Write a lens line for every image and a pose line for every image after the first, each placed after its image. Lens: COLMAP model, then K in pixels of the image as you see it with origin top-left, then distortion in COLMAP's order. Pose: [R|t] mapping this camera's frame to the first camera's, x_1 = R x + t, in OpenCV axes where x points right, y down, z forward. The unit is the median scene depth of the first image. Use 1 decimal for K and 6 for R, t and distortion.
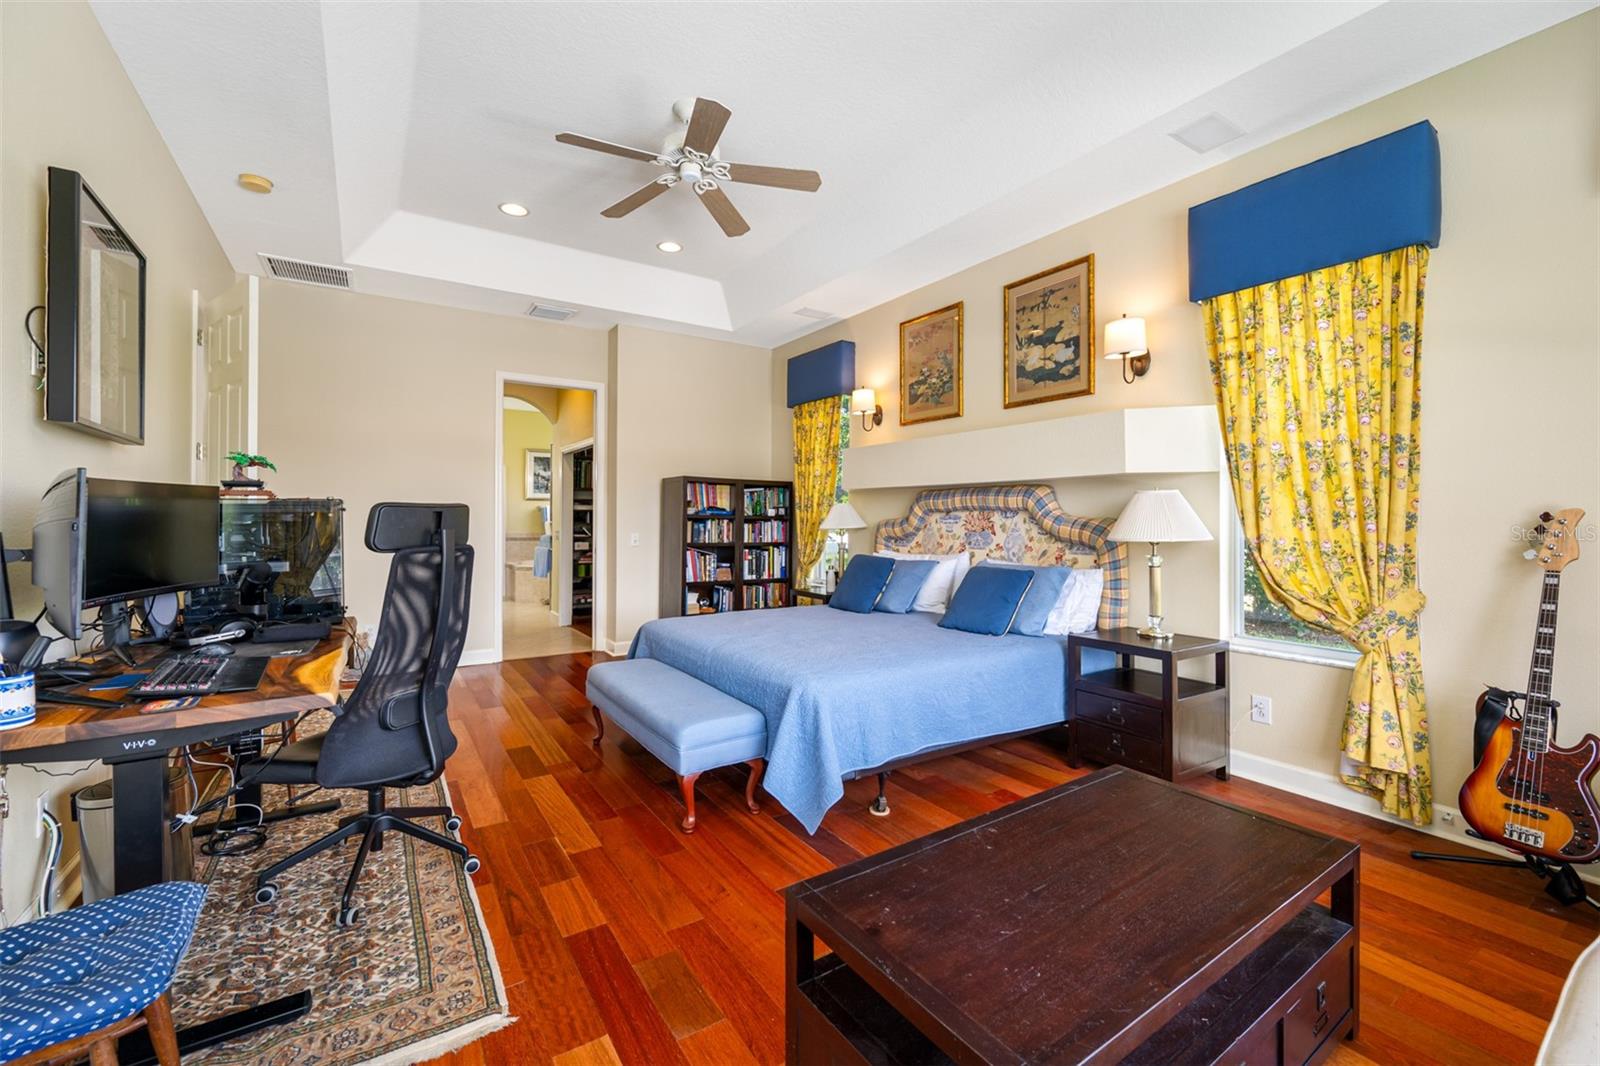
lens RADIAL K [[644.4, 0, 795.0], [0, 644.4, 519.9], [0, 0, 1]] dist [-0.002544, 0.000935]
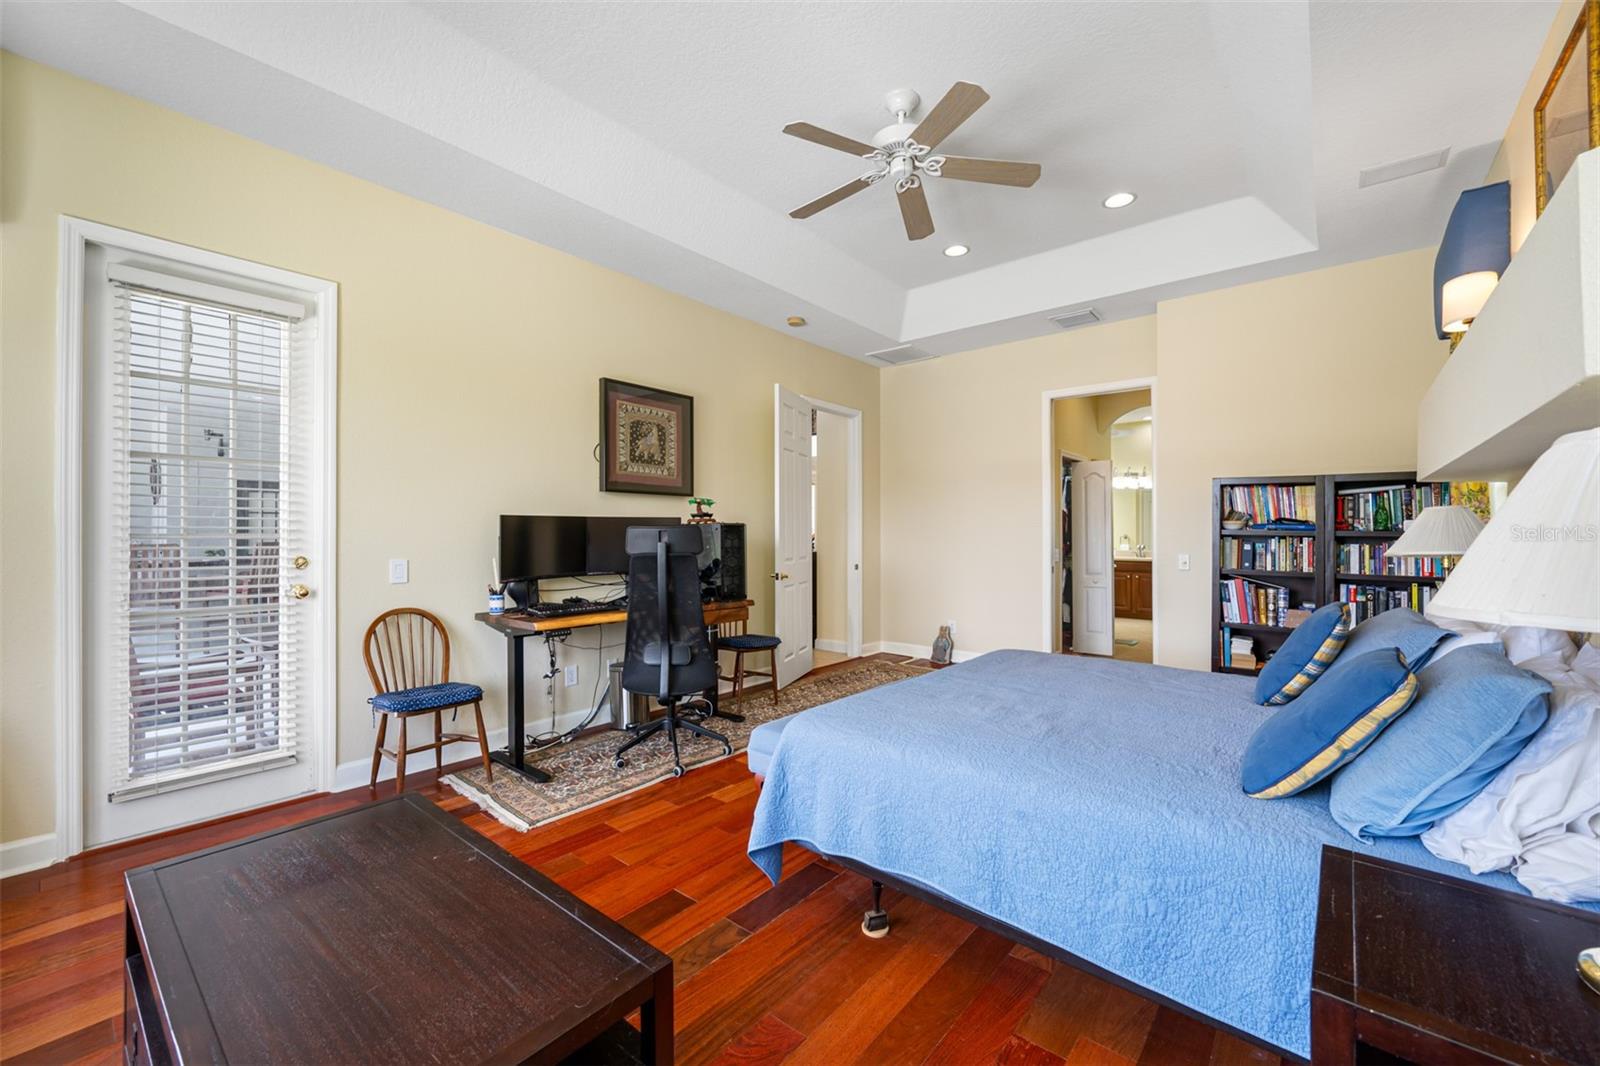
lens RADIAL K [[644.4, 0, 832.6], [0, 644.4, 536.4], [0, 0, 1]] dist [-0.002544, 0.000935]
pose [[0.307307, 0.003398, -0.951604, 0.539649], [-0.002695, 0.999993, 0.002700, -0.003048], [0.951607, 0.001735, 0.307314, 0.474005]]
